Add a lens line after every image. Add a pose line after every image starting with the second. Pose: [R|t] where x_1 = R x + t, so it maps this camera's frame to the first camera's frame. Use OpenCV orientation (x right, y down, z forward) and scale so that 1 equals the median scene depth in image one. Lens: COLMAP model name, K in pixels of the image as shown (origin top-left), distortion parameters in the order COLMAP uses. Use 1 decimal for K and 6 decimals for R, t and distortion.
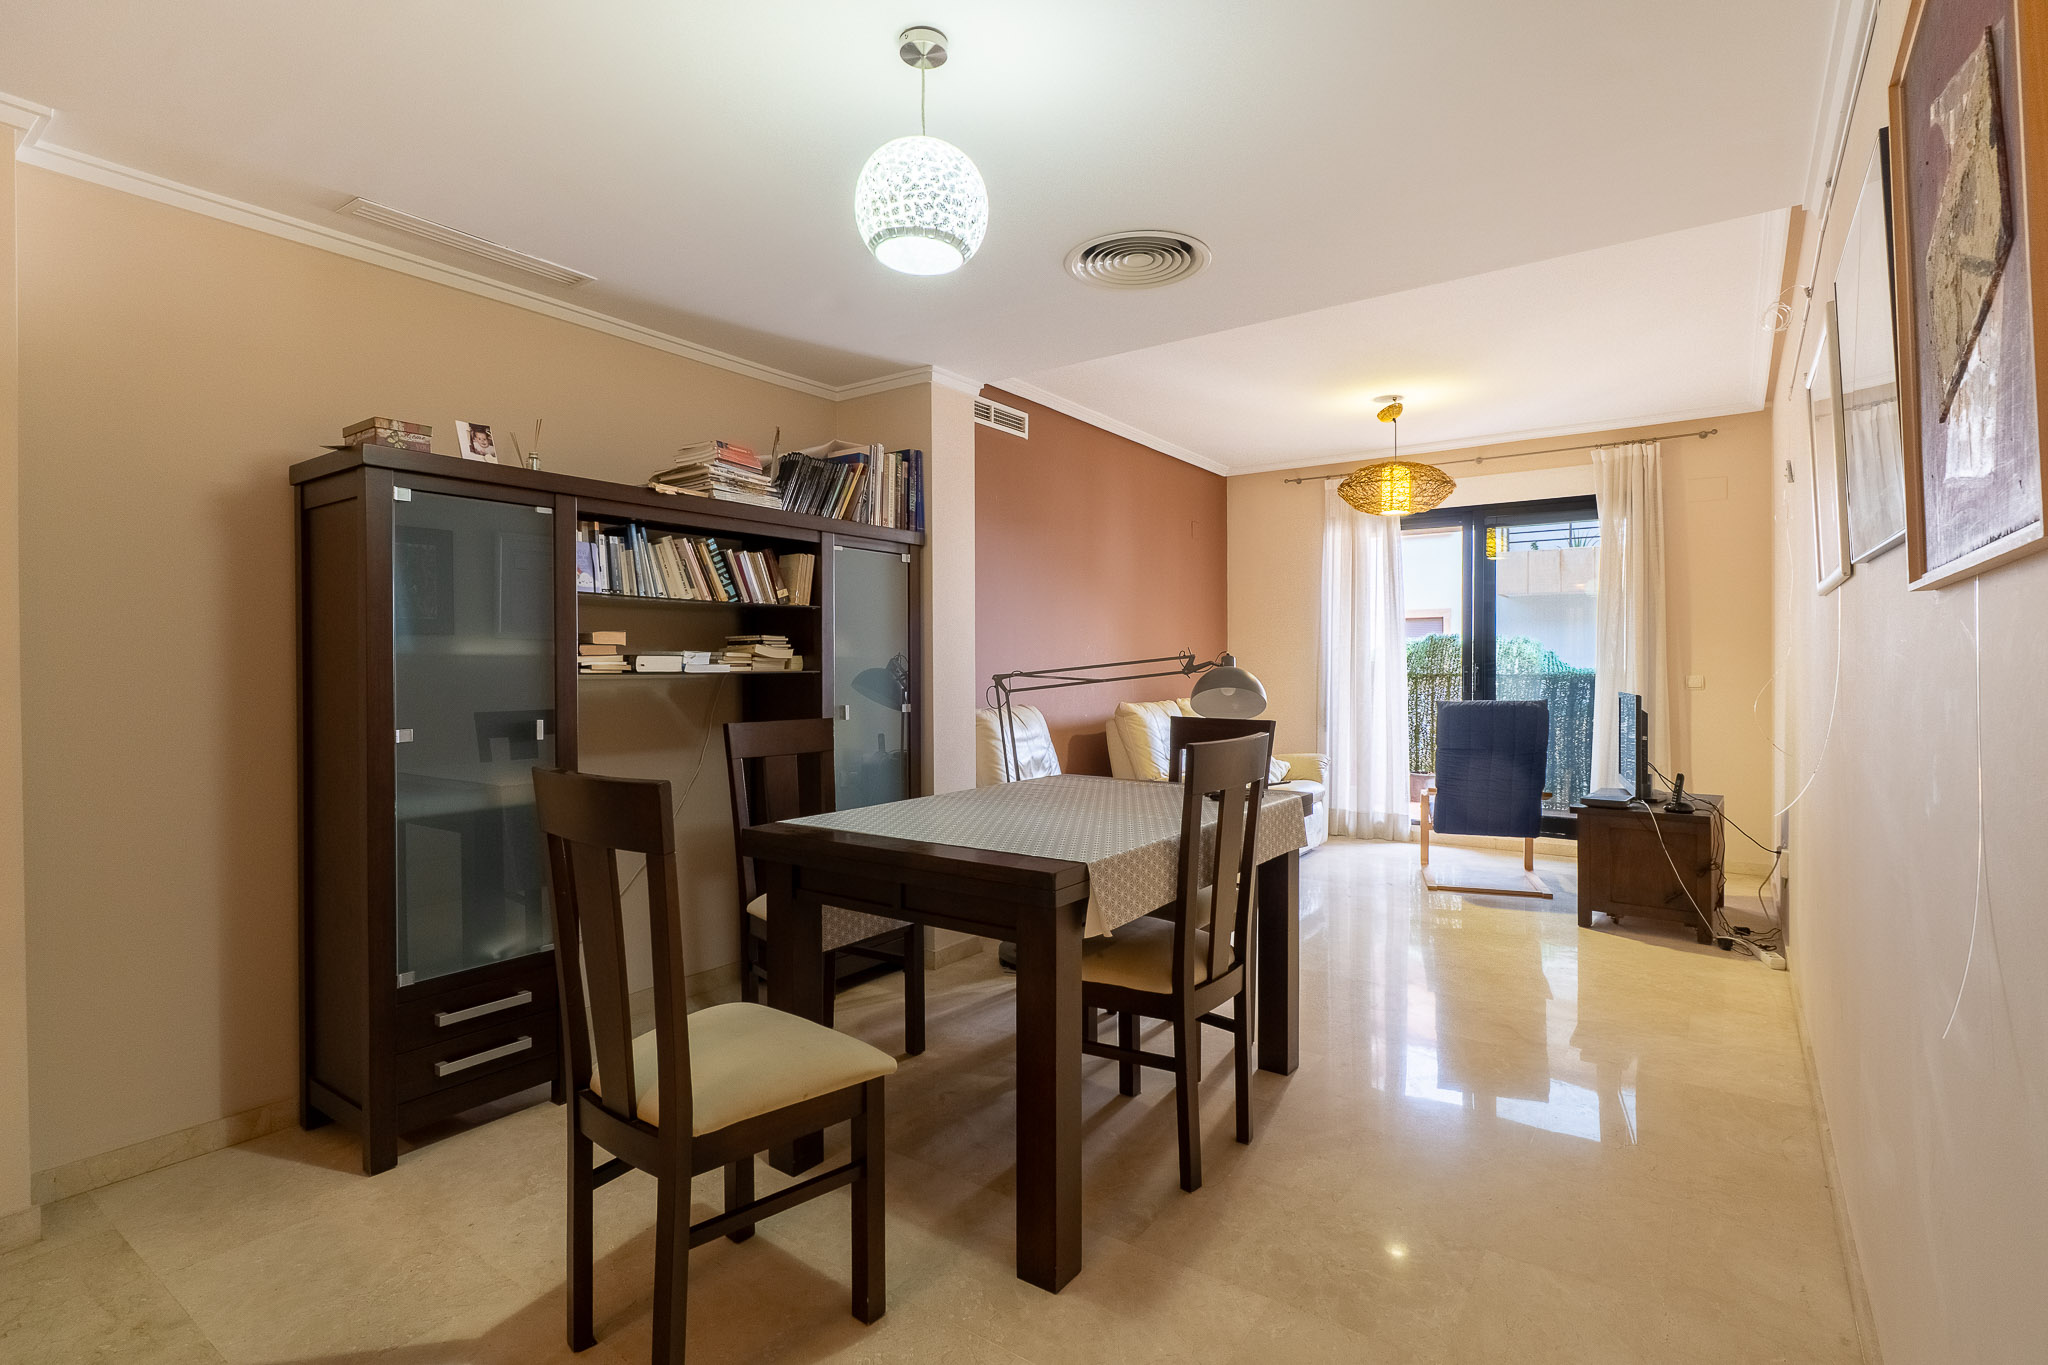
lens RADIAL K [[999.5, 0, 1028.0], [0, 999.5, 677.0], [0, 0, 1]] dist [0.003383, -0.001606]
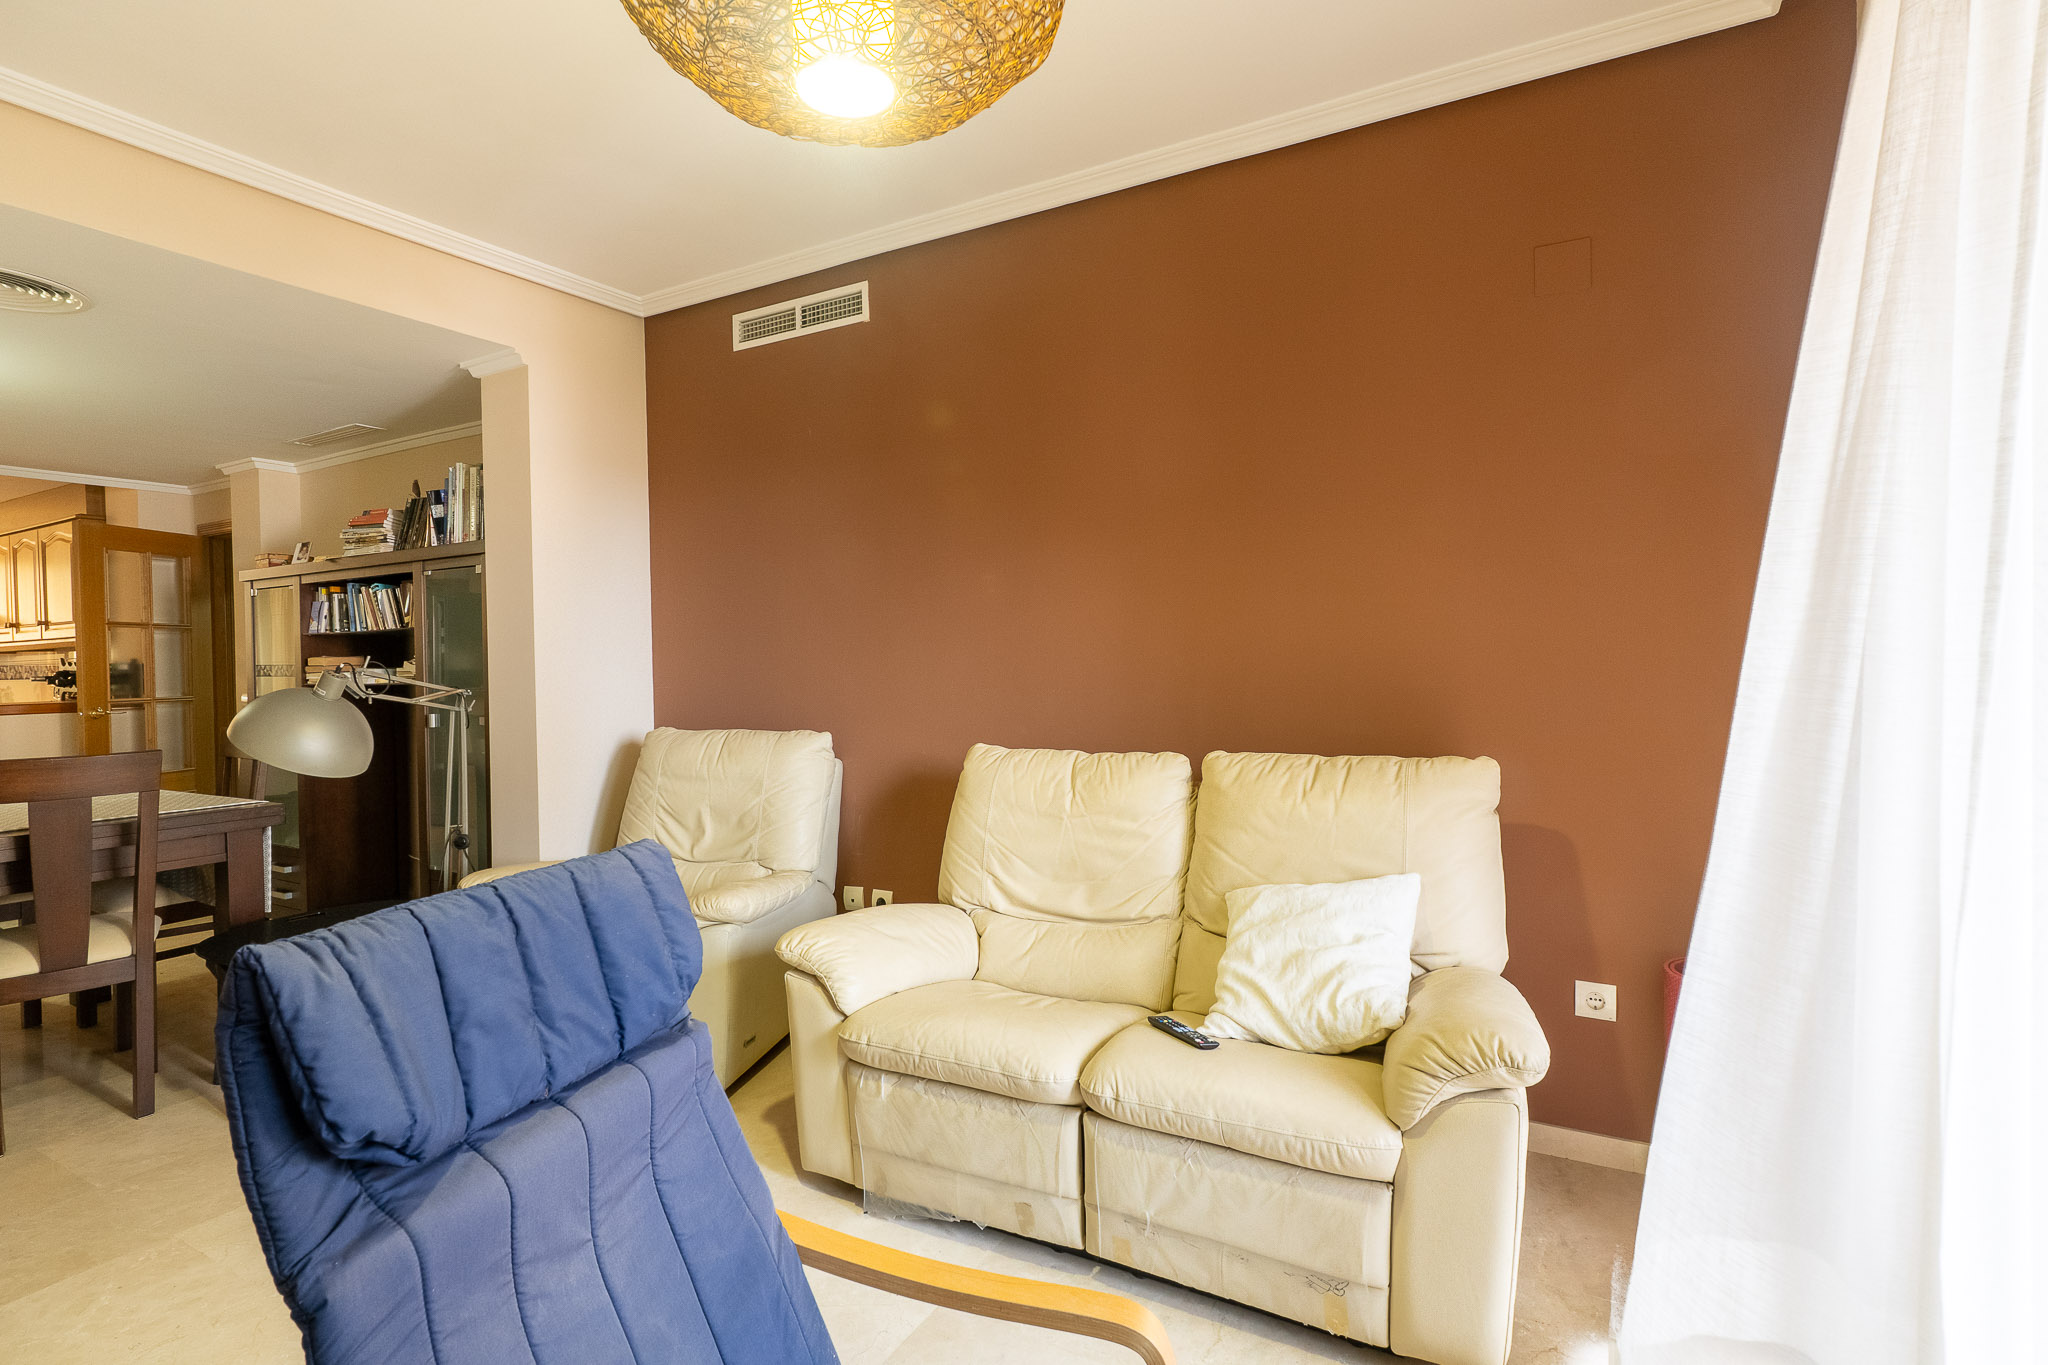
lens RADIAL K [[999.5, 0, 1037.0], [0, 999.5, 676.1], [0, 0, 1]] dist [0.003383, -0.001606]
pose [[0.082444, 0.012595, -0.996516, 0.643040], [0.002923, 0.999913, 0.012879, -0.017202], [0.996591, -0.003974, 0.082400, 1.041257]]
